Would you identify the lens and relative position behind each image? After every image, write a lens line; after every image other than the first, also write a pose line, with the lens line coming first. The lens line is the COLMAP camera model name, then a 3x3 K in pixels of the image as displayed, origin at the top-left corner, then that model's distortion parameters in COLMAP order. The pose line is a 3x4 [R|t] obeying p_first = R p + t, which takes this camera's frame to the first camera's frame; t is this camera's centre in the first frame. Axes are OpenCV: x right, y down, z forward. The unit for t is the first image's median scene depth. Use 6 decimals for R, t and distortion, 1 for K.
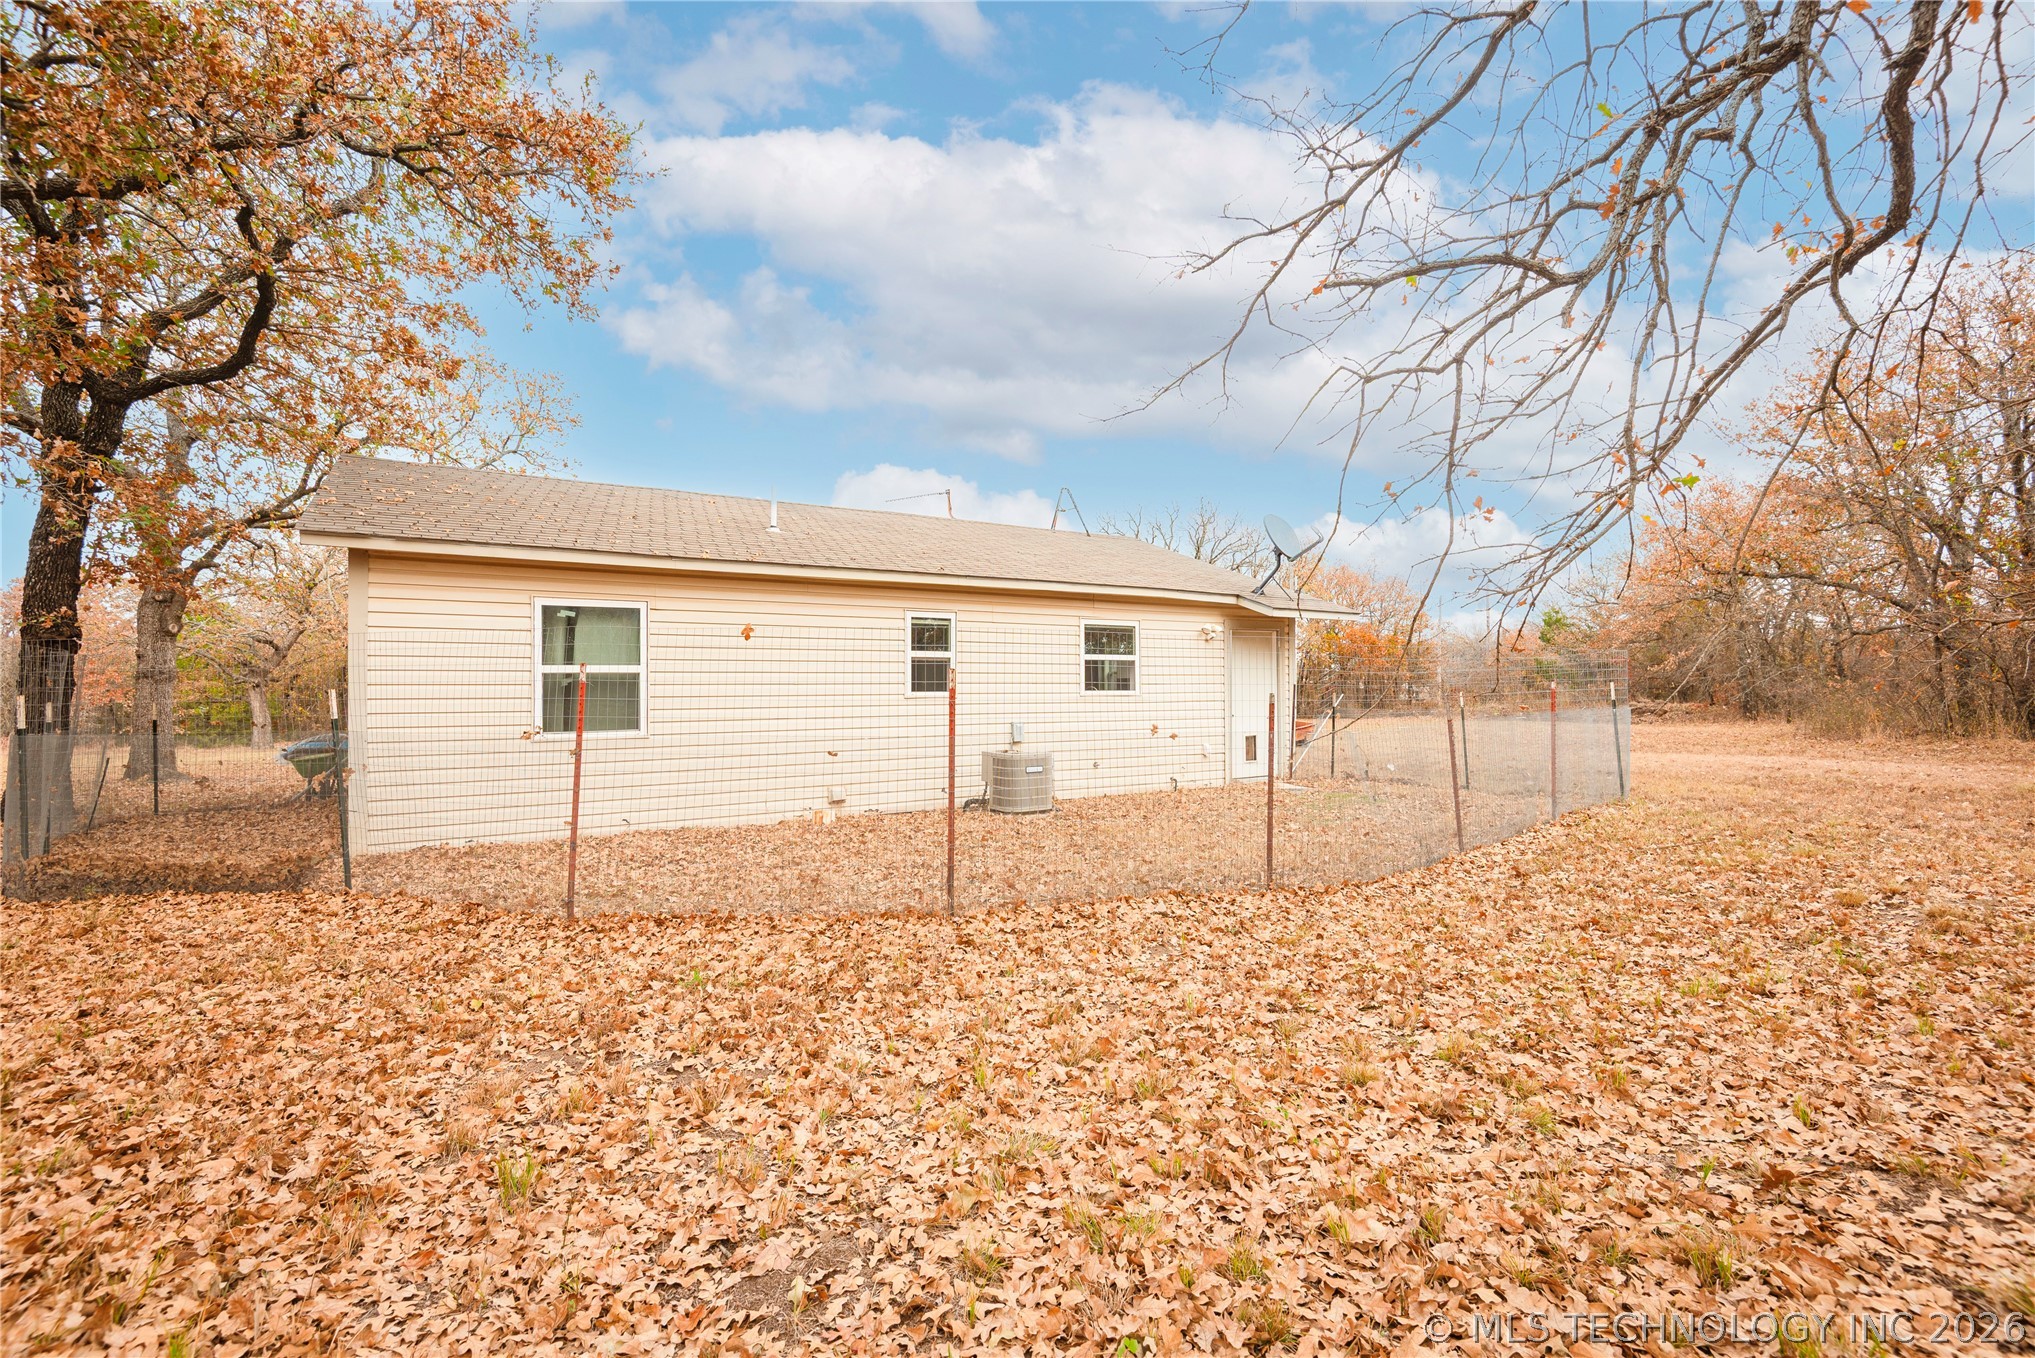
lens RADIAL K [[921.0, 0, 1017.5], [0, 921.0, 679.0], [0, 0, 1]] dist [0.029863, -0.017561]
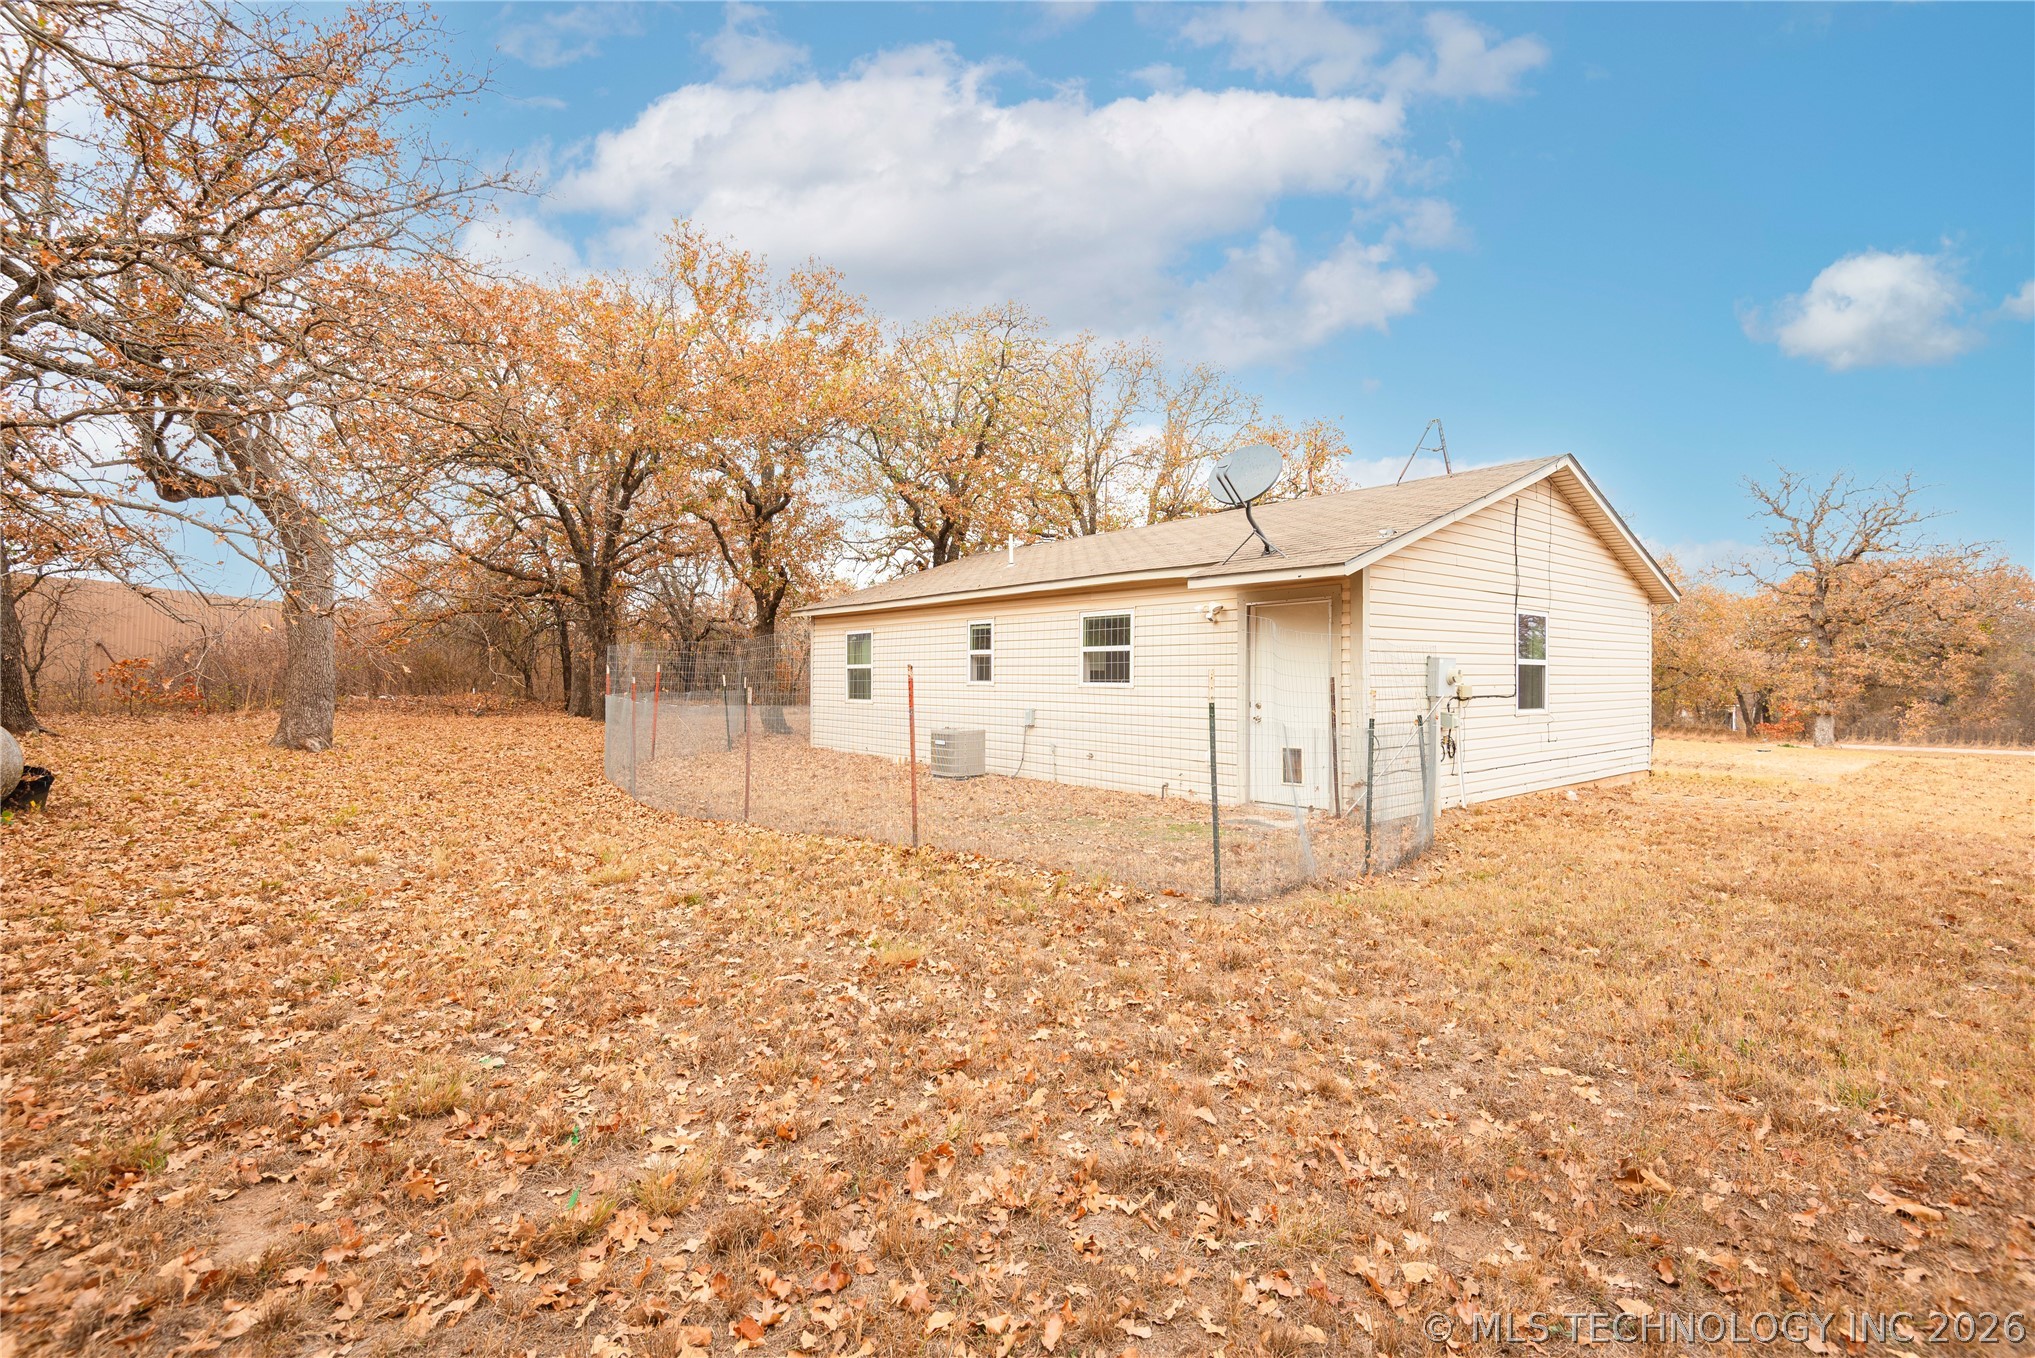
lens RADIAL K [[921.0, 0, 1017.5], [0, 921.0, 679.0], [0, 0, 1]] dist [0.029863, -0.017561]
pose [[0.134440, 0.010294, -0.990868, 1.135513], [0.006795, 0.999913, 0.011310, -0.003088], [0.990898, -0.008253, 0.134358, 0.832876]]
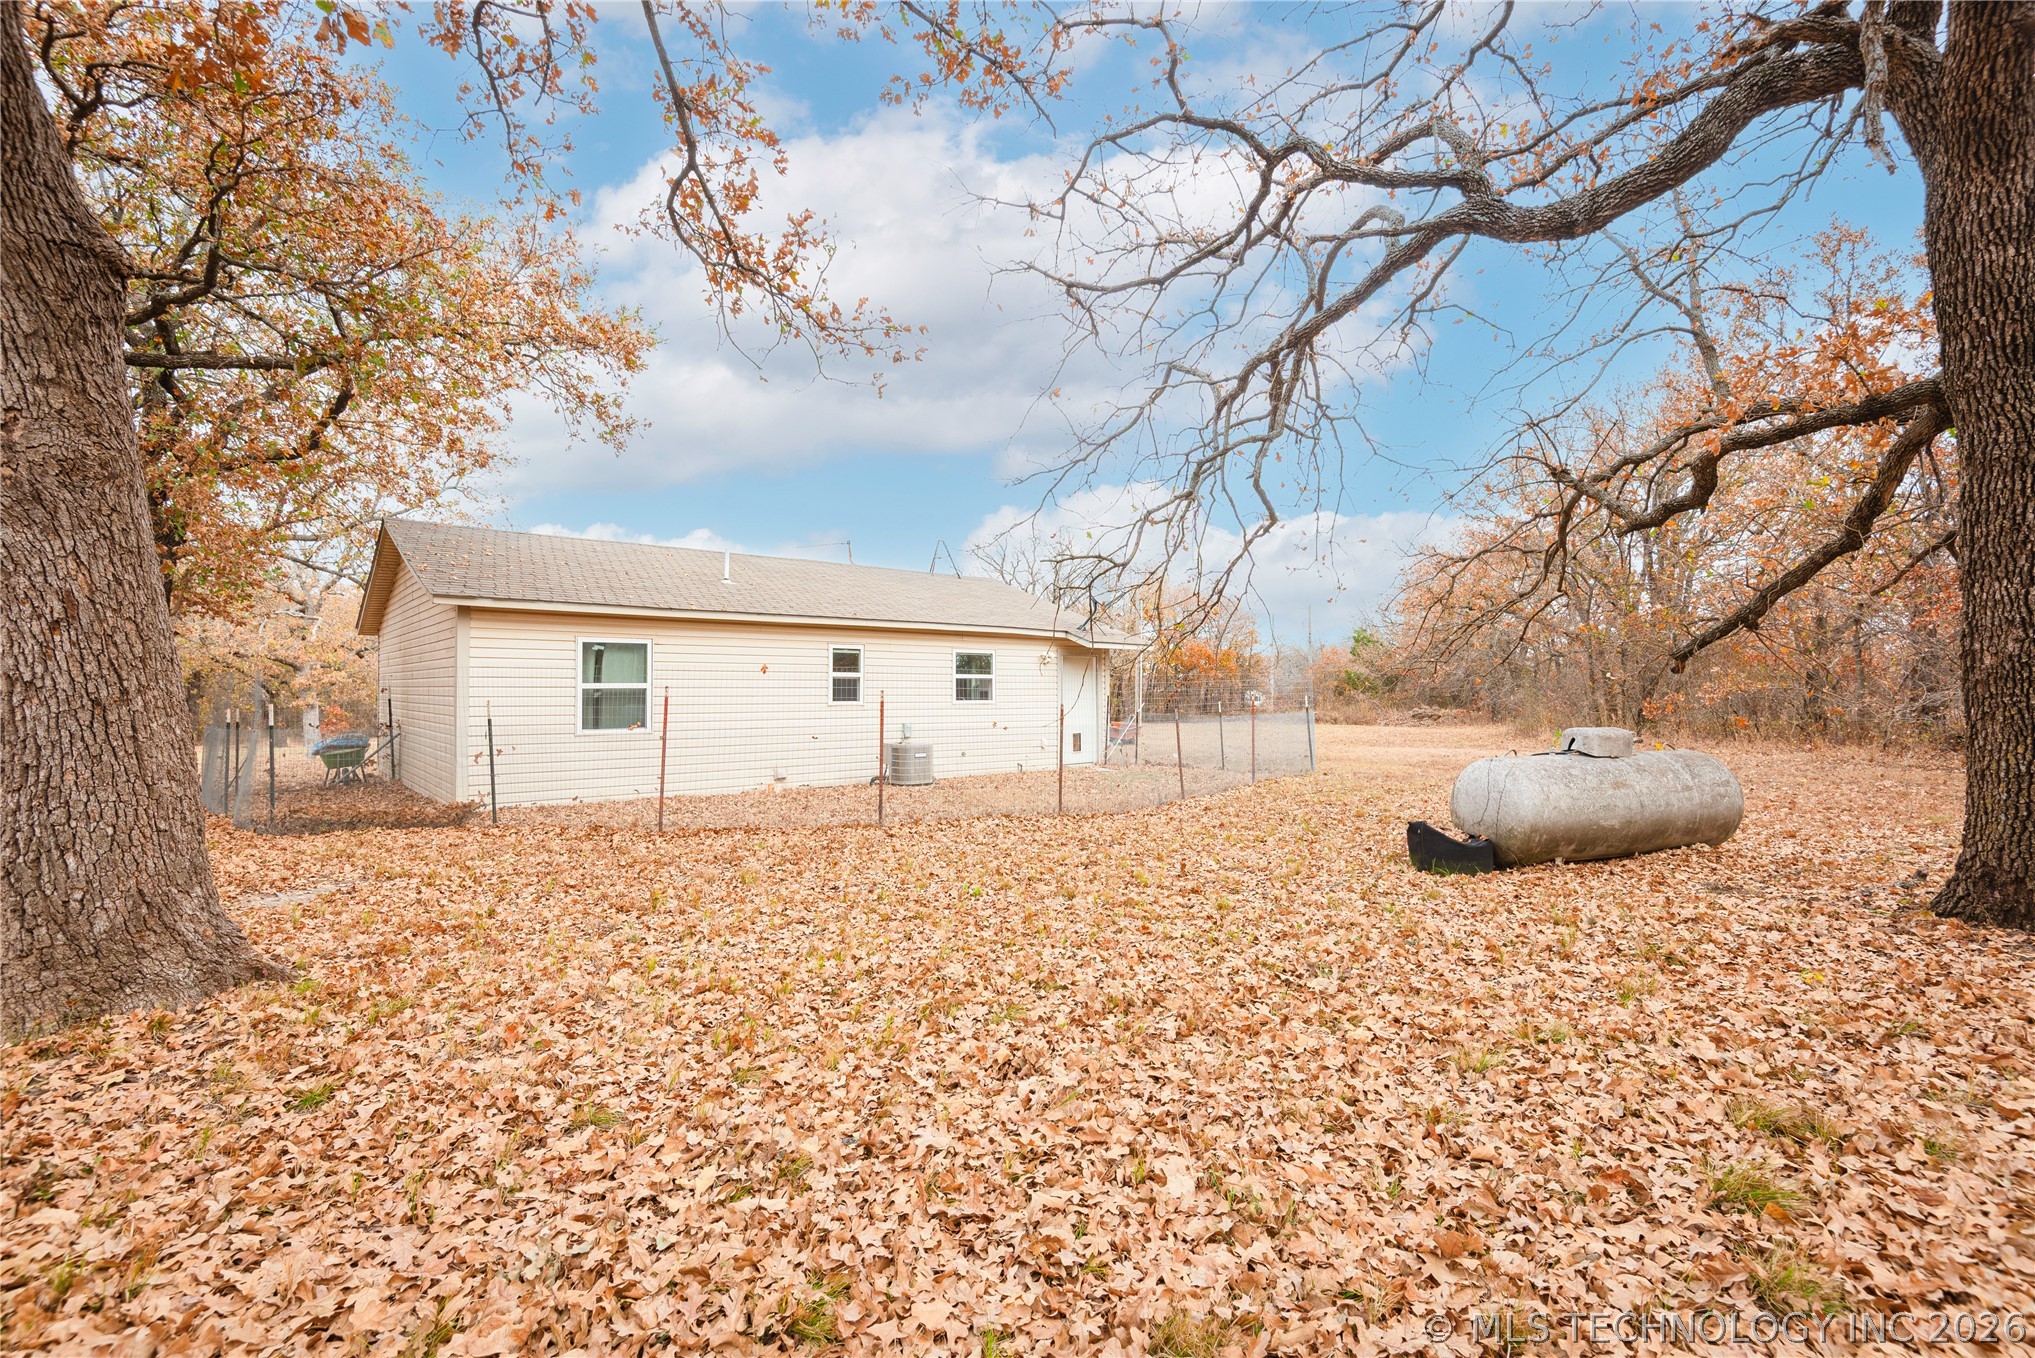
lens RADIAL K [[921.0, 0, 1017.5], [0, 921.0, 679.0], [0, 0, 1]] dist [0.029863, -0.017561]
pose [[0.990475, 0.004978, 0.137604, -0.027564], [-0.004083, 0.999969, -0.006783, -0.010951], [-0.137634, 0.006157, 0.990464, -0.407115]]
